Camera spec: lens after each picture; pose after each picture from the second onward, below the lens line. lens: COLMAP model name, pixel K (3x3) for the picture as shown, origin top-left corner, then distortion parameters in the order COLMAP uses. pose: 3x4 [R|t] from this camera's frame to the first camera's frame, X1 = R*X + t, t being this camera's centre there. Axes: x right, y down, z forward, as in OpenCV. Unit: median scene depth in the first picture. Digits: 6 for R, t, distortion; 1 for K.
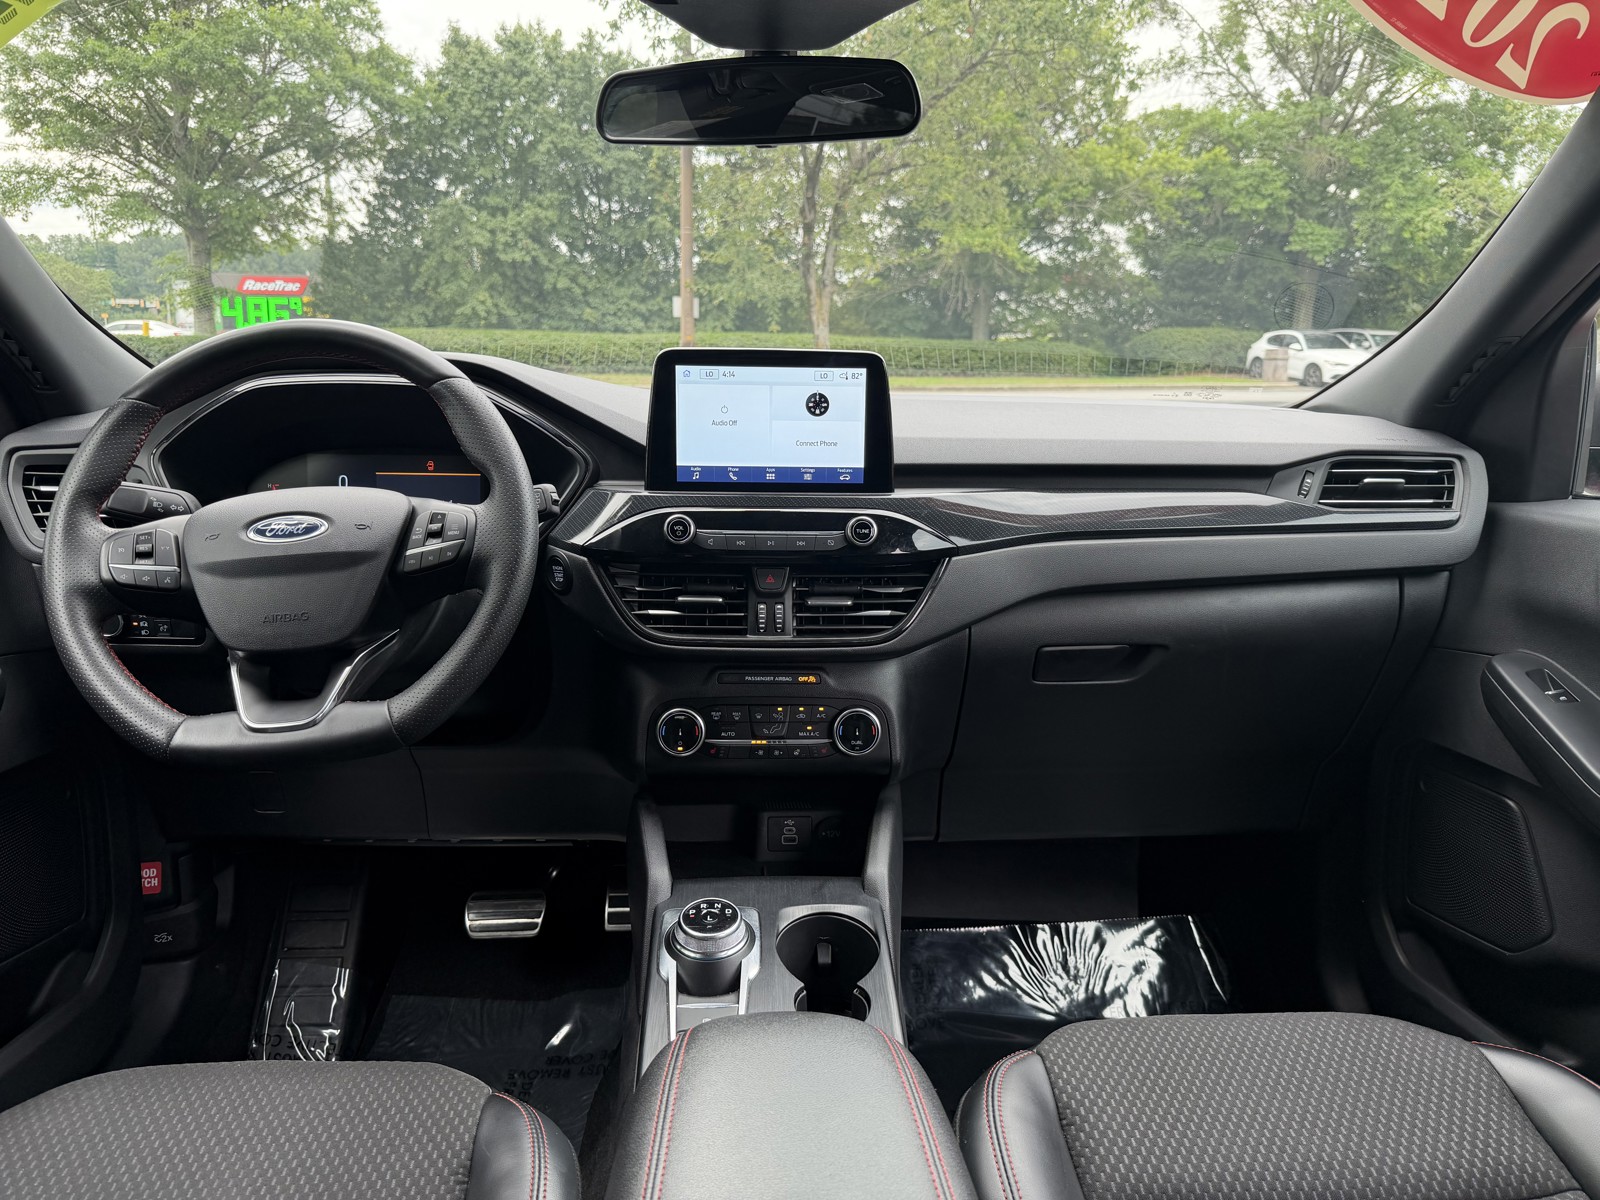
lens RADIAL K [[1131.4, 0, 799.8], [0, 1131.4, 605.5], [0, 0, 1]] dist [0.148545, -0.288780]
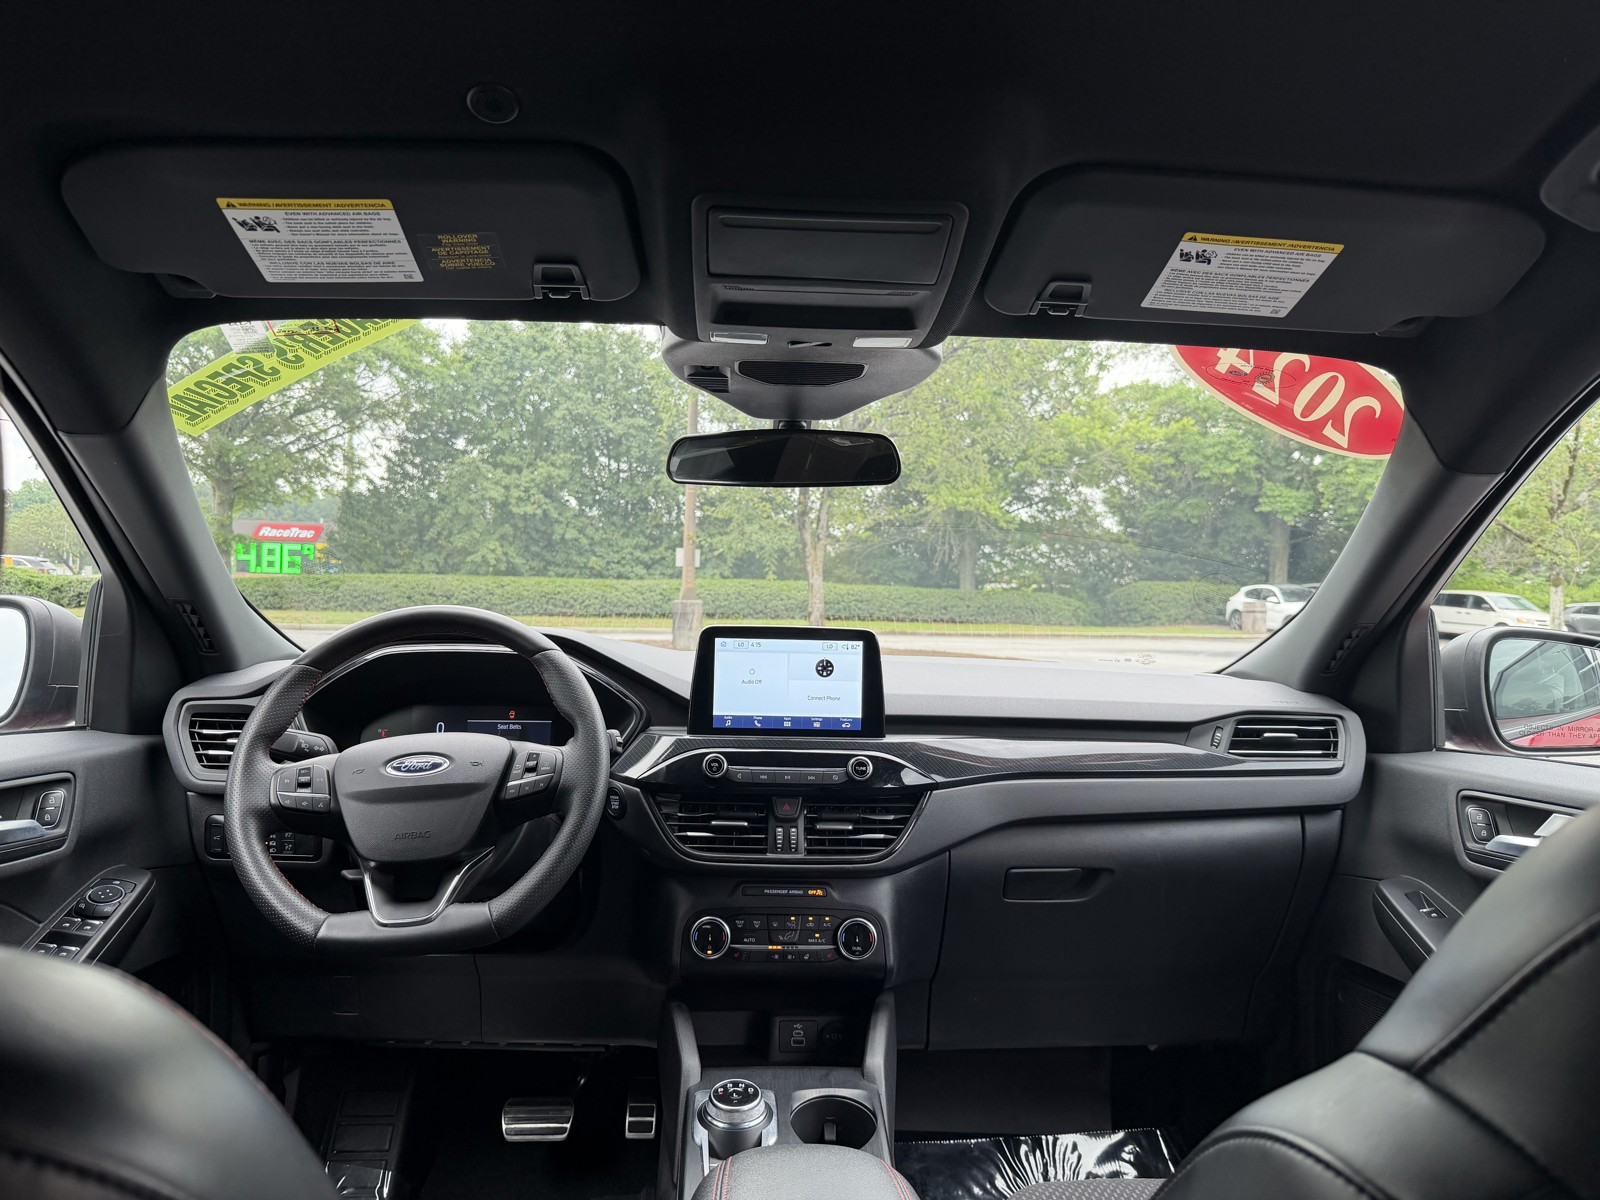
lens RADIAL K [[1129.7, 0, 792.4], [0, 1129.7, 606.3], [0, 0, 1]] dist [0.126485, -0.195855]
pose [[0.999956, 0.009369, -0.001102, -0.019618], [-0.009392, 0.977868, -0.209013, 0.020198], [-0.000881, 0.209014, 0.977912, -0.251177]]
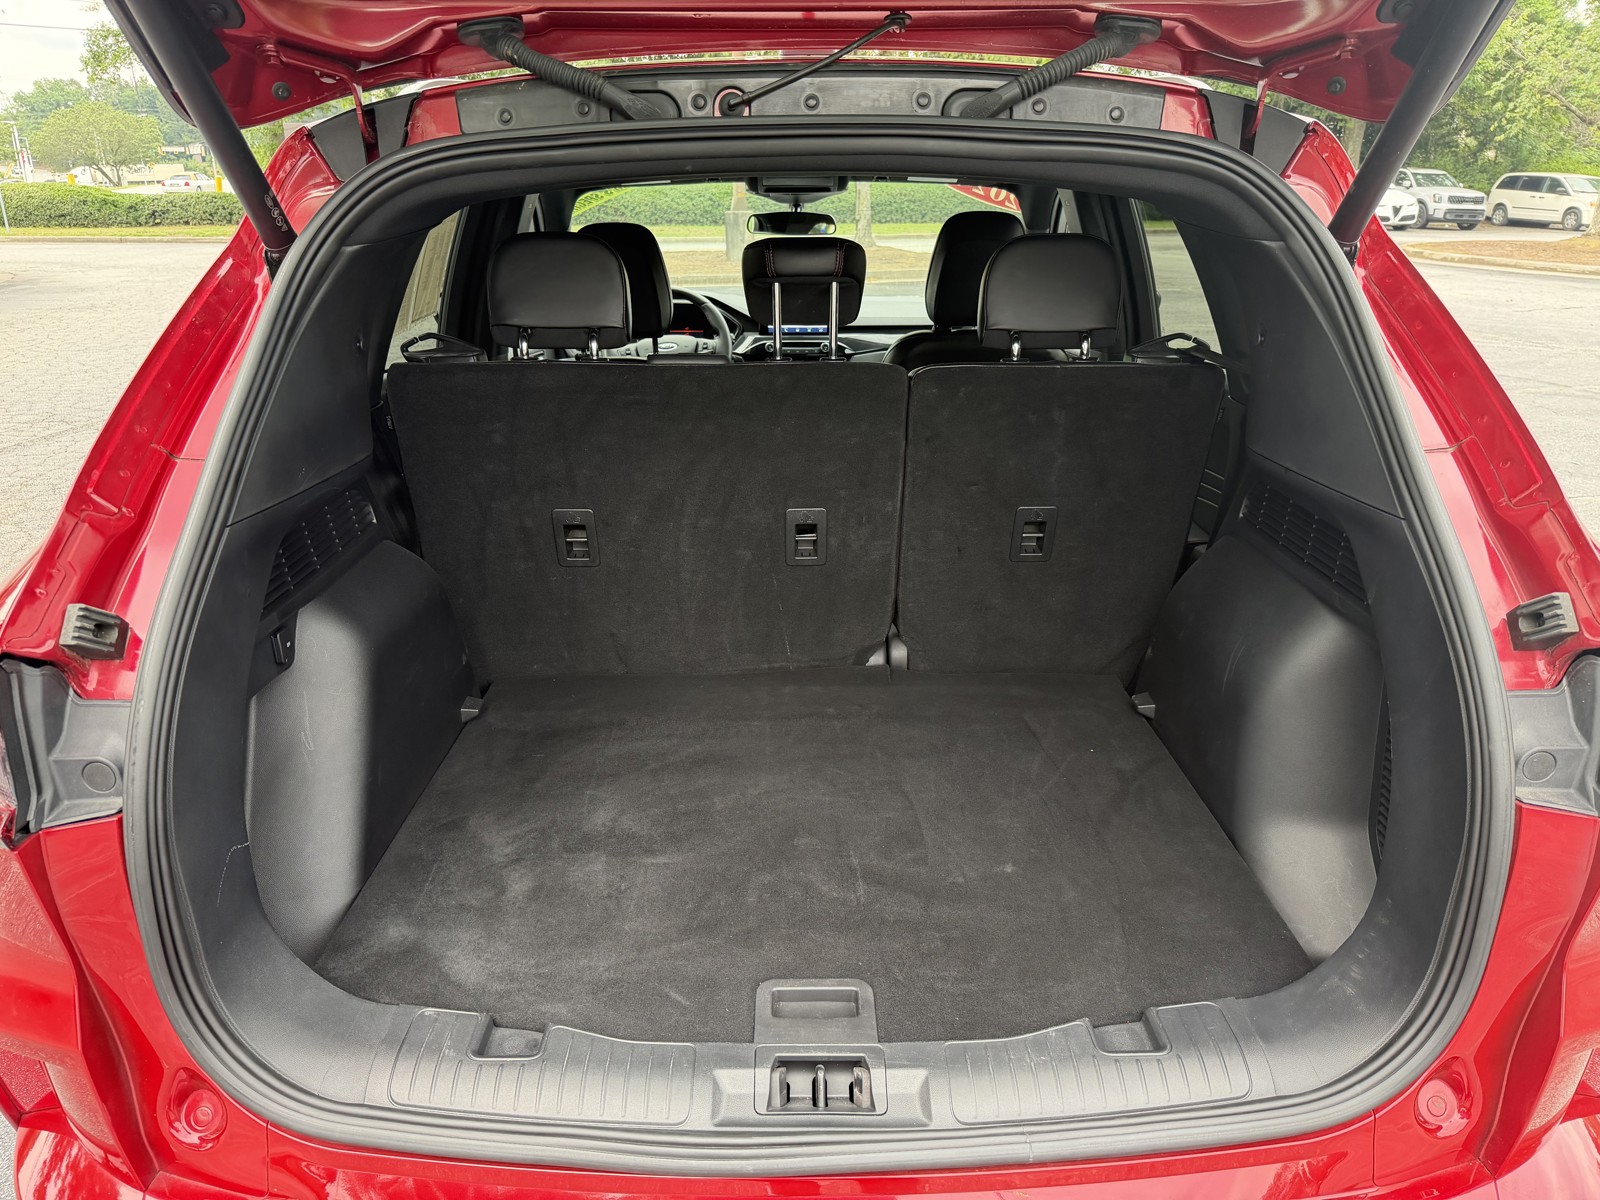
lens RADIAL K [[1131.7, 0, 802.5], [0, 1131.7, 609.8], [0, 0, 1]] dist [0.064968, -0.091196]
pose [[0.999200, 0.000074, -0.039982, 0.113675], [0.005265, 0.991047, 0.133410, 0.235881], [0.039633, -0.133513, 0.990254, -2.244090]]
